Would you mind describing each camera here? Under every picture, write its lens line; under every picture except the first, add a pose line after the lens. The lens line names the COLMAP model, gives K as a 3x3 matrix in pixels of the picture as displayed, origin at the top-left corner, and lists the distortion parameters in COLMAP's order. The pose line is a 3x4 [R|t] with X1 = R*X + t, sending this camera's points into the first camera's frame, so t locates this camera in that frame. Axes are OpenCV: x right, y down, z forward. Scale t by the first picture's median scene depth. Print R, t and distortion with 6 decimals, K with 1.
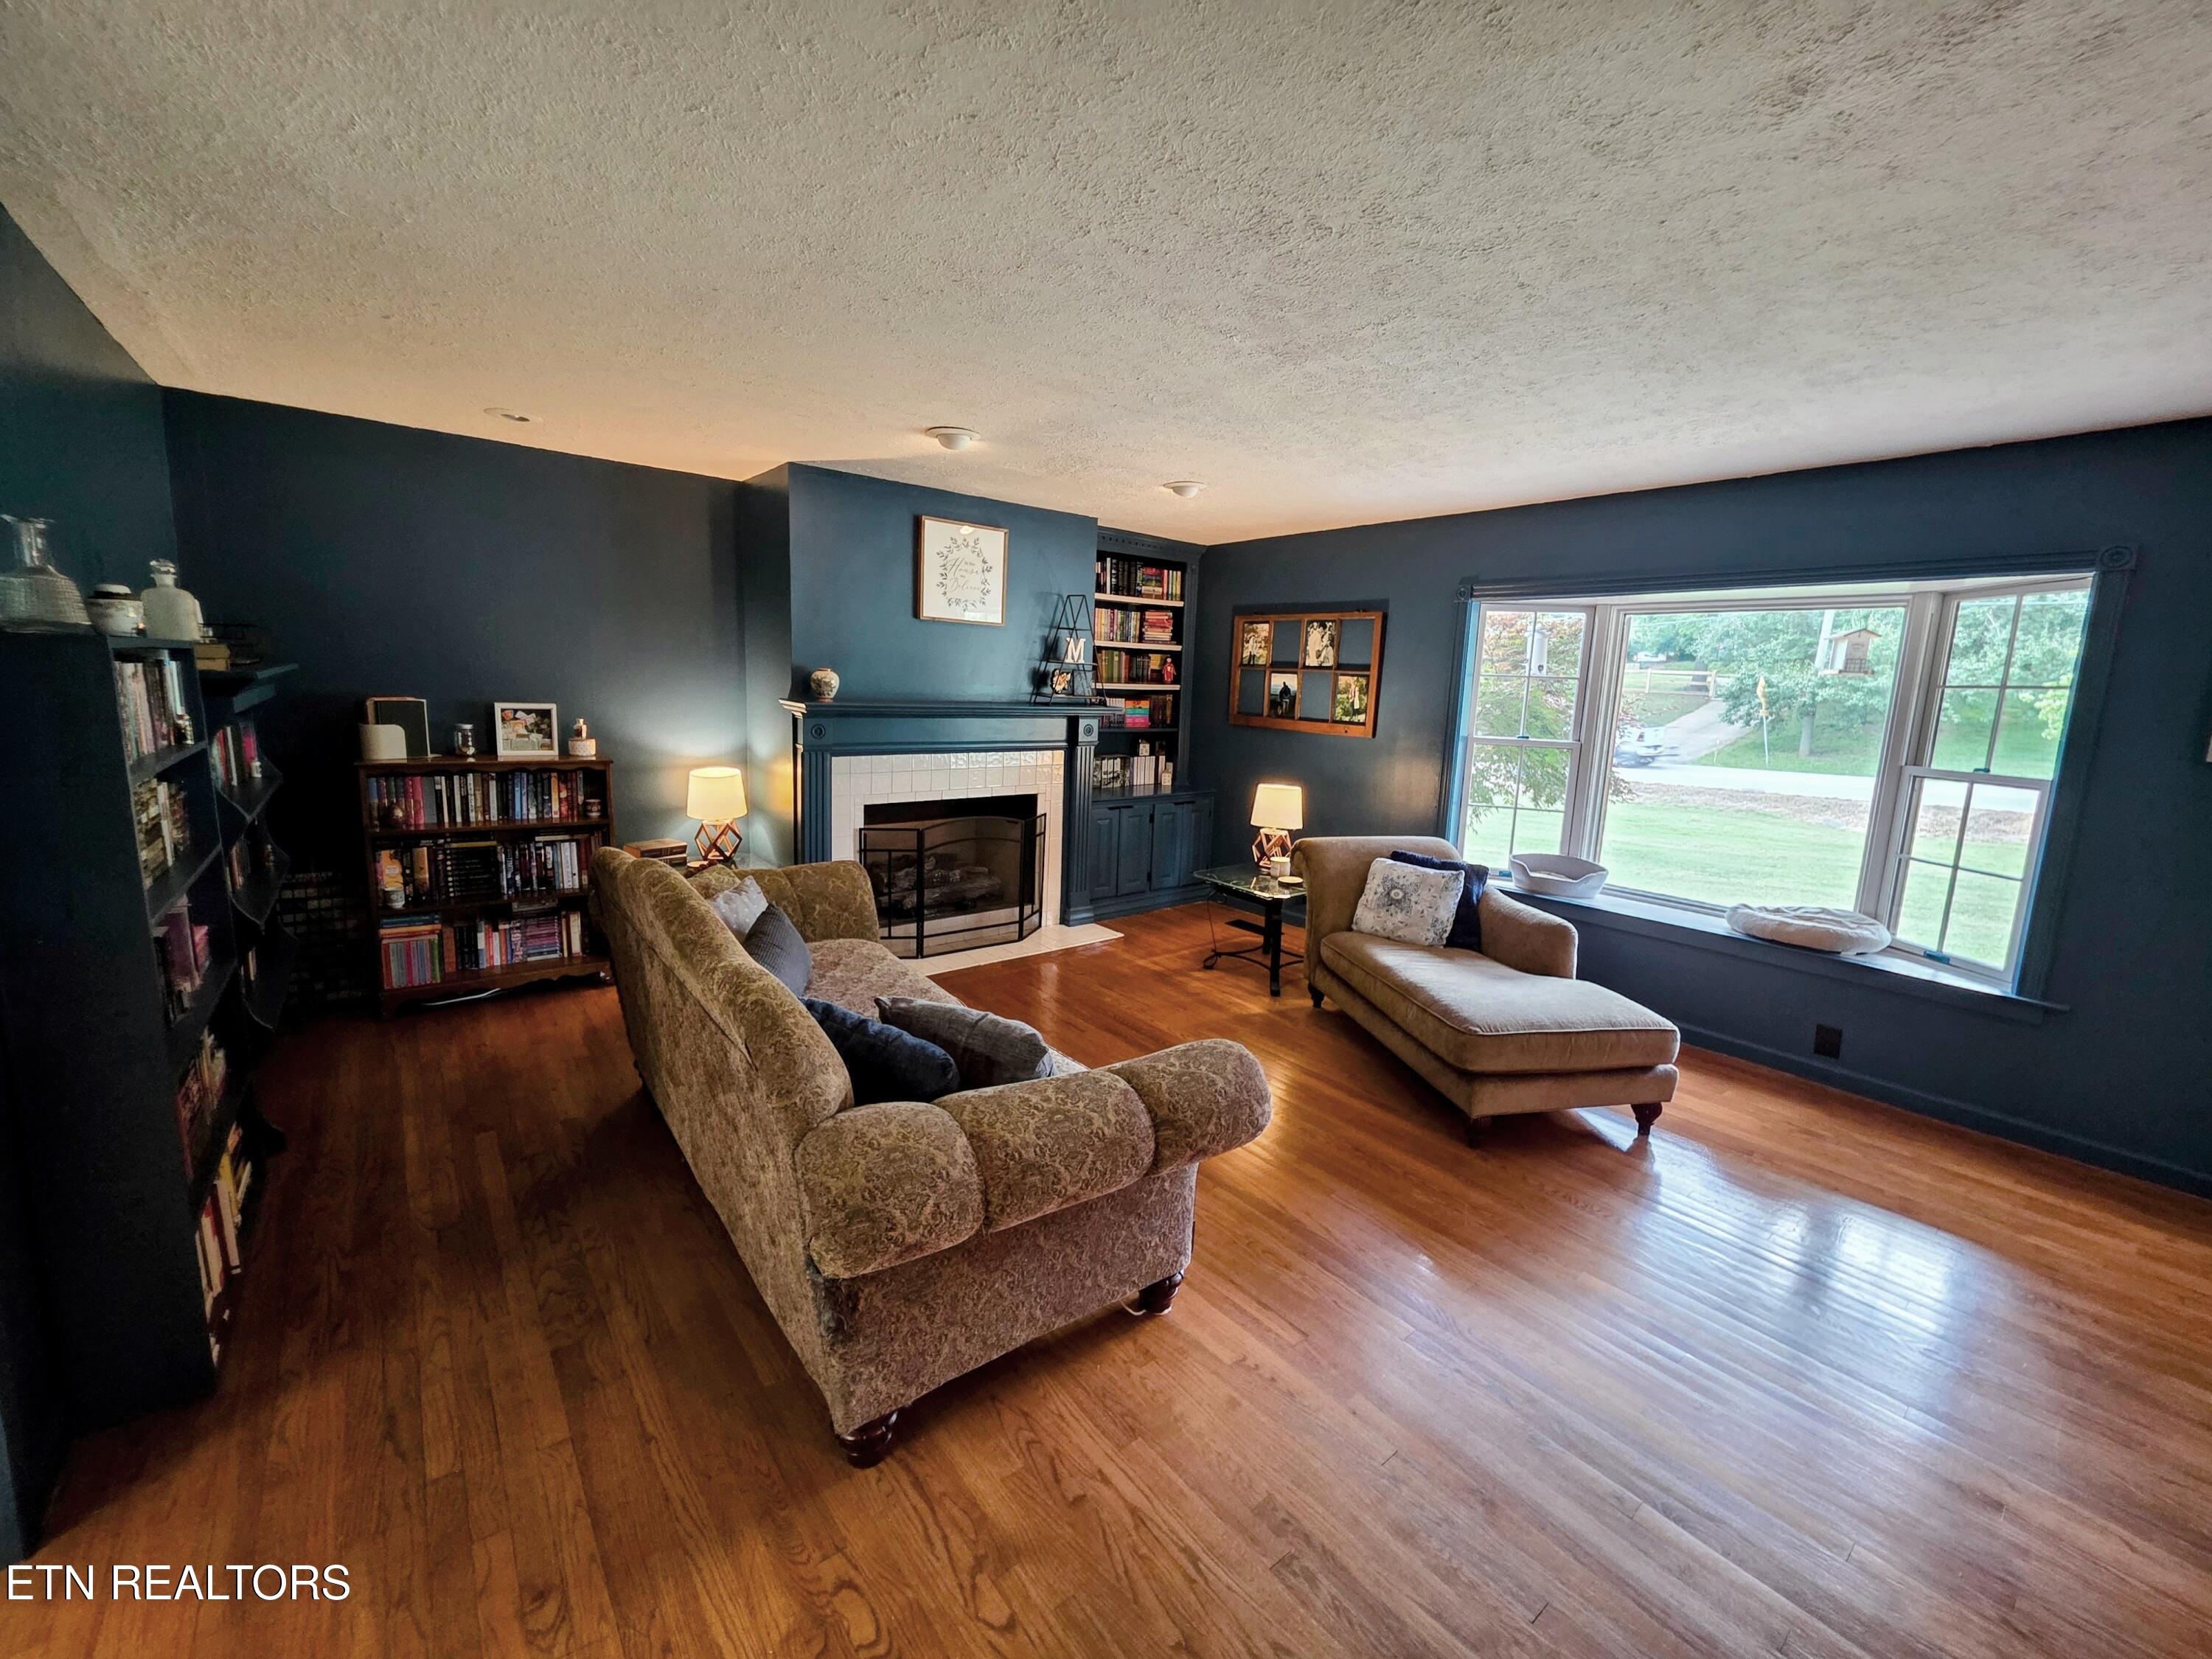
lens RADIAL K [[888.9, 0, 1119.0], [0, 888.9, 834.0], [0, 0, 1]] dist [0.003793, -0.002043]
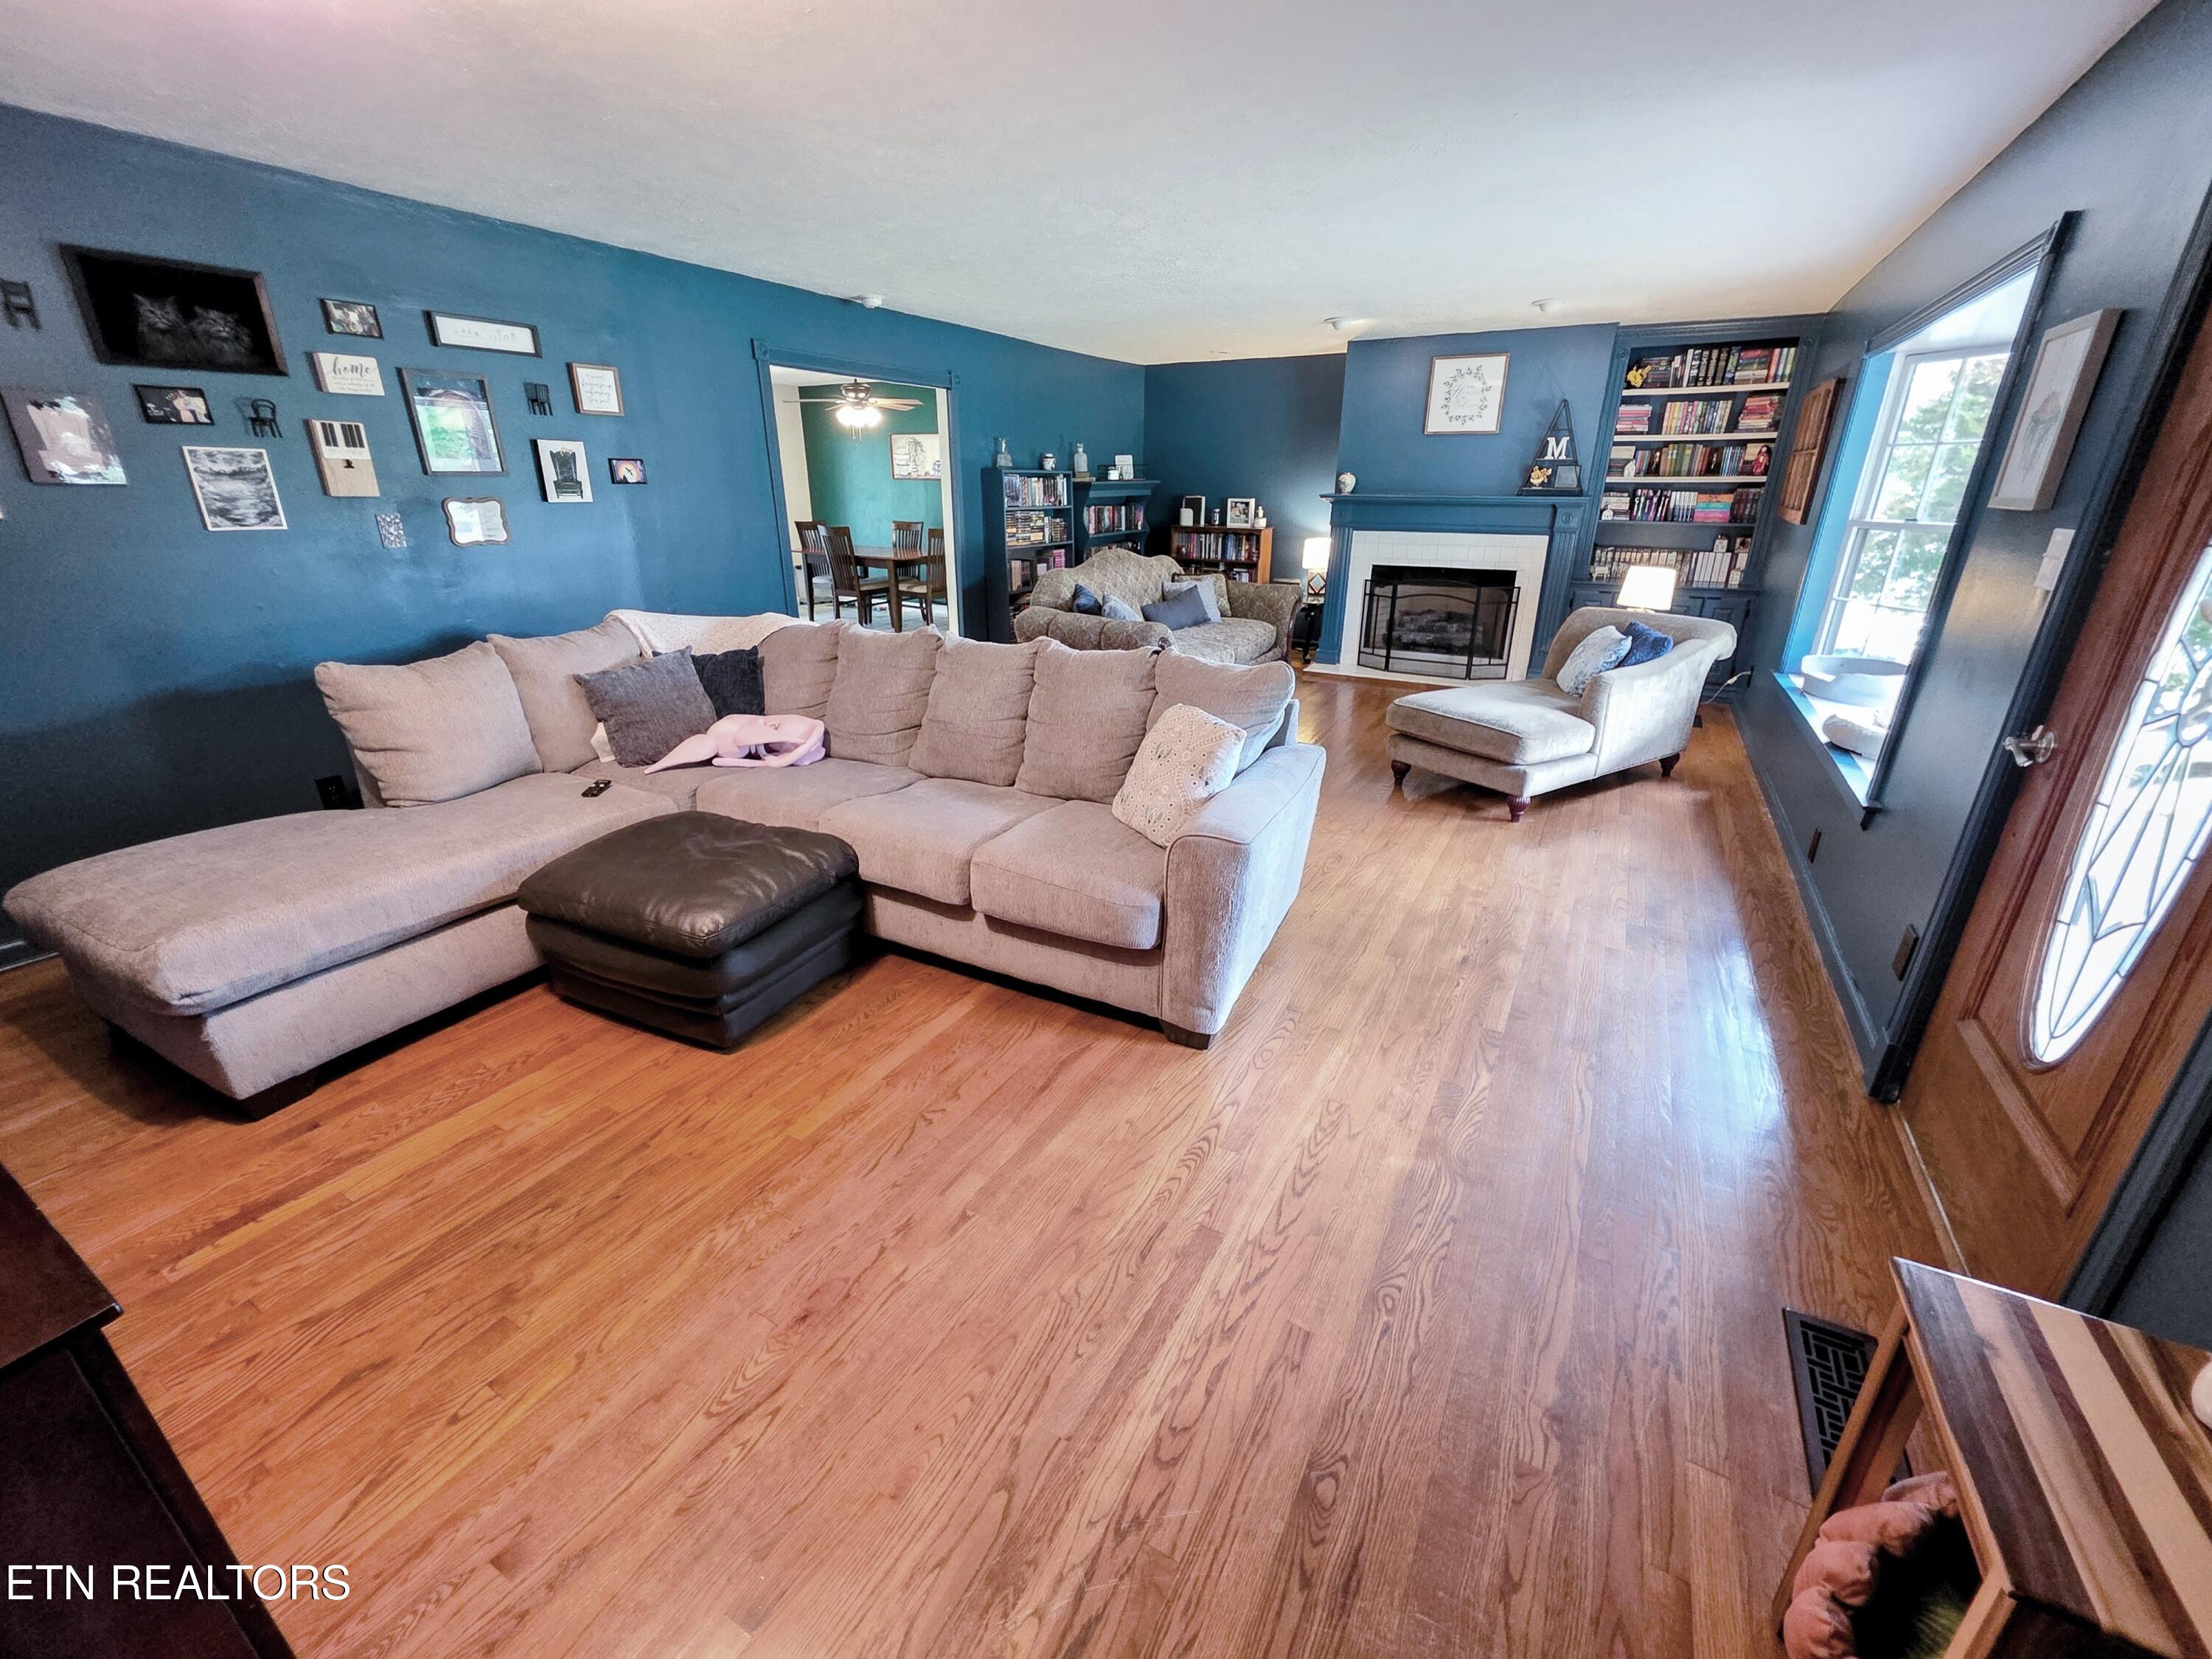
lens RADIAL K [[888.9, 0, 1110.4], [0, 888.9, 828.3], [0, 0, 1]] dist [0.003793, -0.002043]
pose [[0.363732, 0.304234, -0.880421, 0.915694], [-0.150928, 0.951920, 0.266588, 0.053419], [0.919195, 0.035914, 0.392161, -0.017430]]
